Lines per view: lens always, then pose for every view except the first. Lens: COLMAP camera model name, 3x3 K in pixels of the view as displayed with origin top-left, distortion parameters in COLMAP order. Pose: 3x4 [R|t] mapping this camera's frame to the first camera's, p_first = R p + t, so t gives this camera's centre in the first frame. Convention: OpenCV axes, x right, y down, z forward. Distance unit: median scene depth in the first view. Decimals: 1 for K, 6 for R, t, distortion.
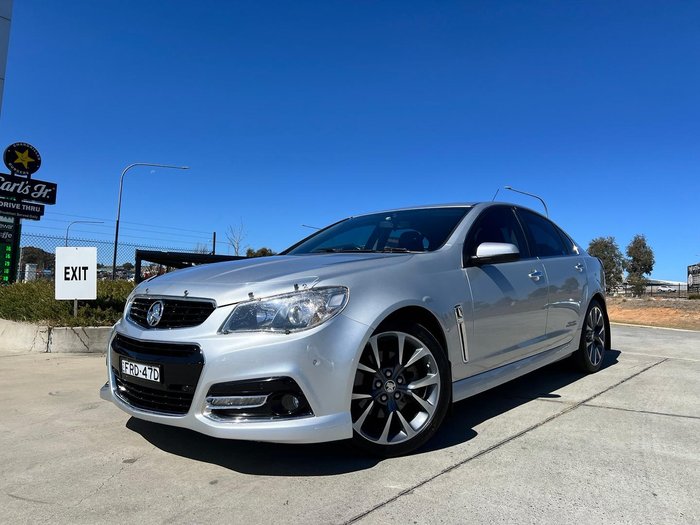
lens RADIAL K [[524.2, 0, 351.4], [0, 524.2, 263.4], [0, 0, 1]] dist [0.059273, -0.070483]
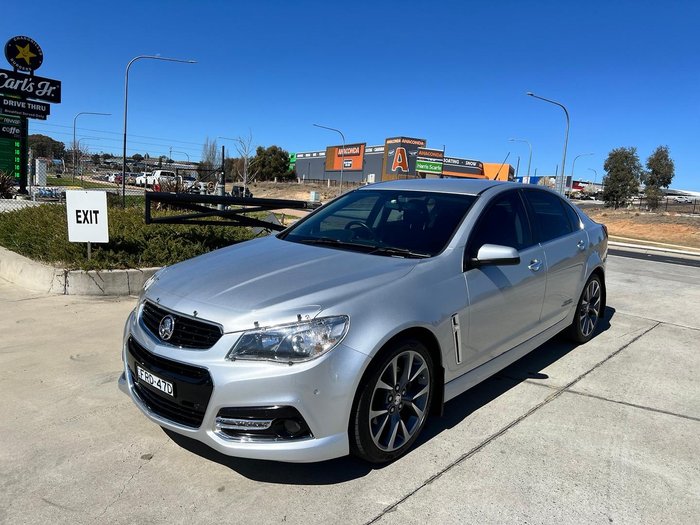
lens RADIAL K [[524.2, 0, 351.4], [0, 524.2, 263.4], [0, 0, 1]] dist [0.059273, -0.070483]
pose [[0.999215, 0.036459, -0.015508, 0.009092], [-0.032881, 0.981460, 0.188828, -0.143023], [0.022105, -0.188169, 0.981888, -0.007922]]
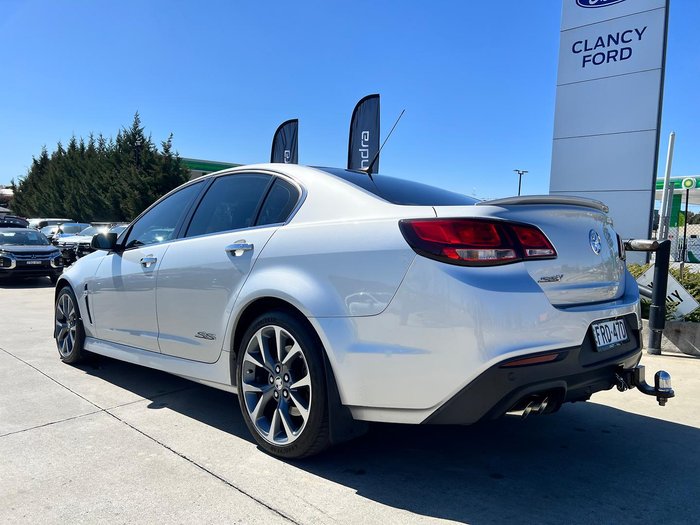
lens RADIAL K [[524.6, 0, 354.4], [0, 524.6, 262.8], [0, 0, 1]] dist [0.057185, -0.066841]
pose [[-0.081364, 0.005810, -0.996668, 1.050455], [0.026218, 0.999649, 0.003687, 0.023293], [0.996340, -0.025830, -0.081488, 1.234395]]
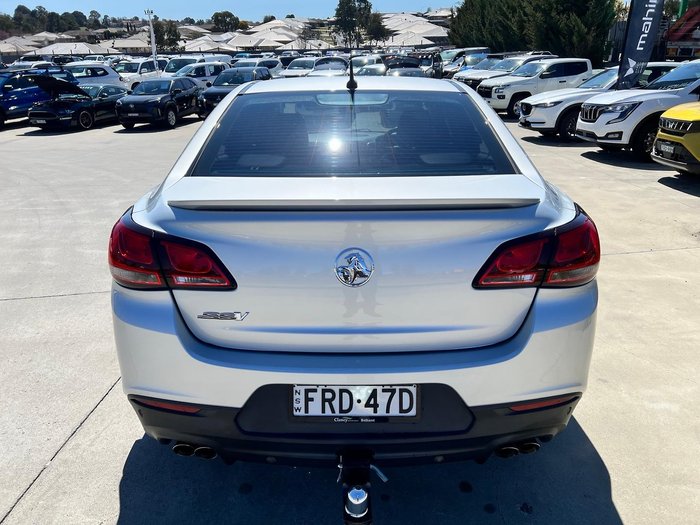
lens RADIAL K [[524.2, 0, 351.4], [0, 524.2, 263.4], [0, 0, 1]] dist [0.059273, -0.070483]
pose [[-0.764228, 0.217676, -0.607102, 0.709169], [0.027771, 0.951555, 0.306221, -0.094870], [0.644348, 0.217163, -0.733250, 1.675979]]
